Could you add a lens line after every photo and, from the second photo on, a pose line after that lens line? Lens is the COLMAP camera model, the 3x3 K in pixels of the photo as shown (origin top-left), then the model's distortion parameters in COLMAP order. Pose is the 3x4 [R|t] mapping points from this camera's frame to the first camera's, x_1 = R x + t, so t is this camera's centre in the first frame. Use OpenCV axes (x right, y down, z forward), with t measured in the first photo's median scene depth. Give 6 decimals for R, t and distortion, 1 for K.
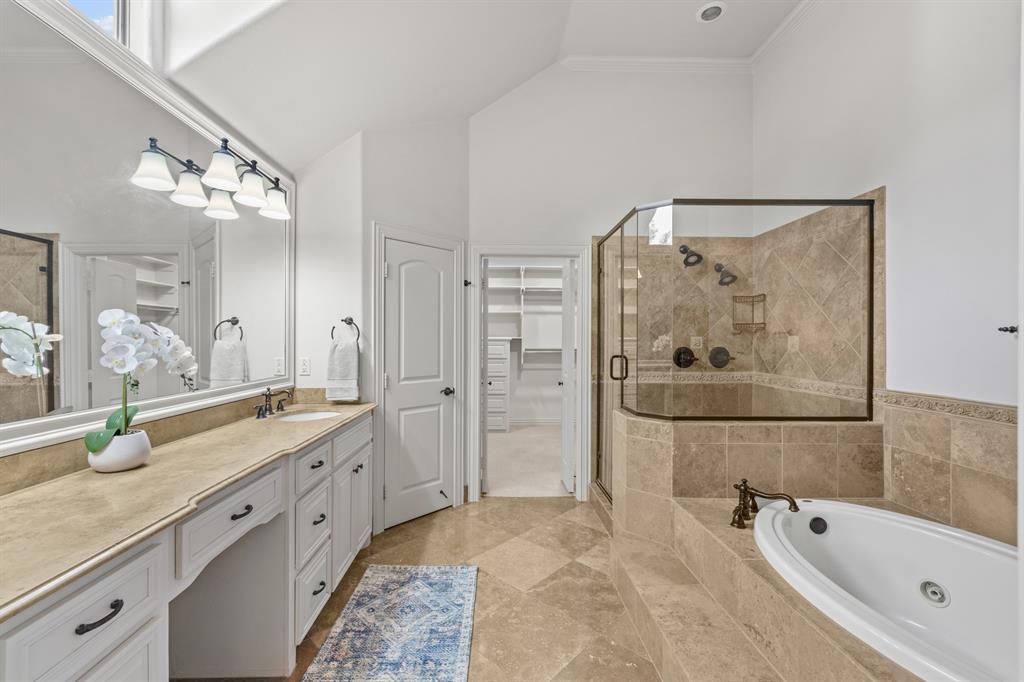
lens RADIAL K [[432.8, 0, 506.8], [0, 432.8, 337.4], [0, 0, 1]] dist [0.001644, 0.001183]
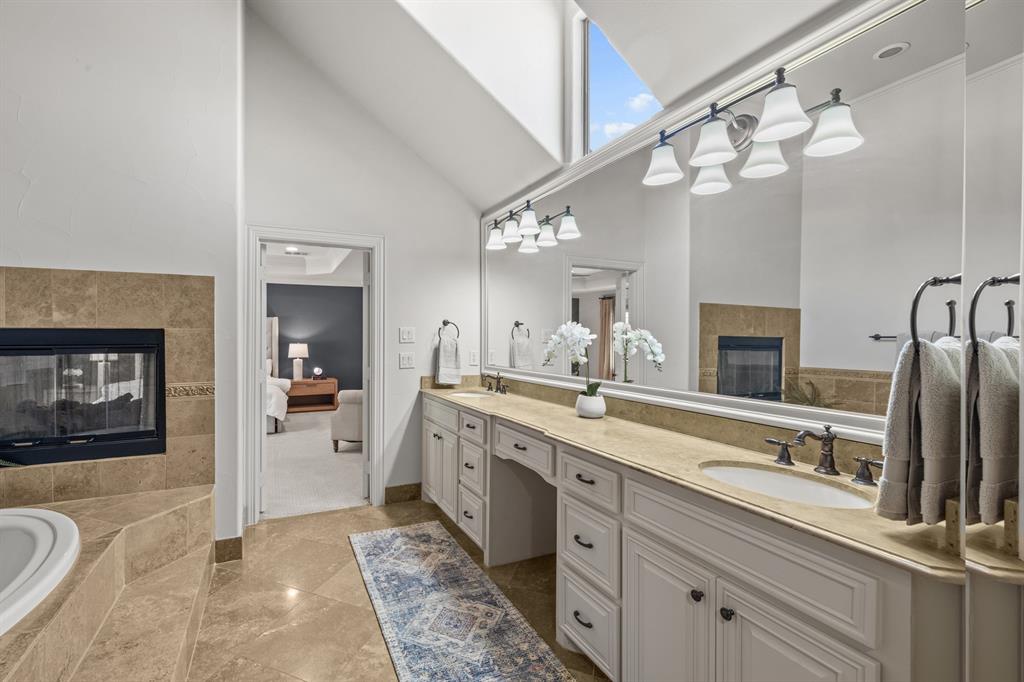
lens RADIAL K [[432.8, 0, 447.7], [0, 432.8, 336.2], [0, 0, 1]] dist [0.001644, 0.001183]
pose [[-0.940227, -0.005542, -0.340502, 0.113786], [-0.006295, 0.999980, 0.001109, 0.001504], [0.340489, 0.003186, -0.940243, 1.537652]]
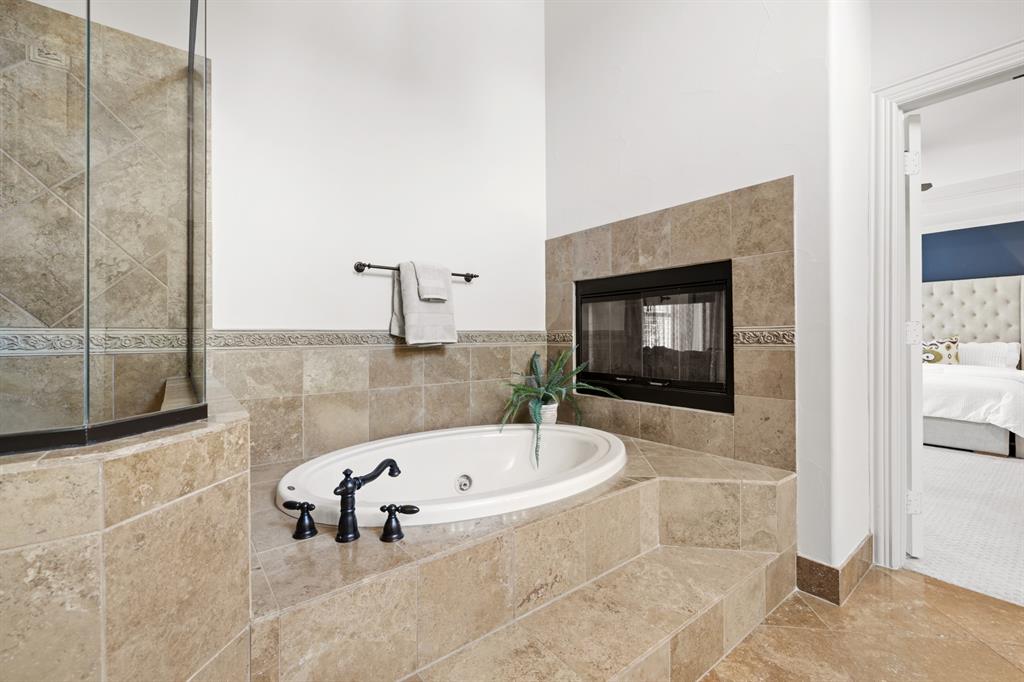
lens RADIAL K [[432.8, 0, 509.0], [0, 432.8, 335.8], [0, 0, 1]] dist [0.001644, 0.001183]
pose [[-0.576982, -0.000339, 0.816757, -0.048635], [0.002304, 0.999995, 0.002043, 0.145807], [-0.816754, 0.003060, -0.576978, 1.133200]]
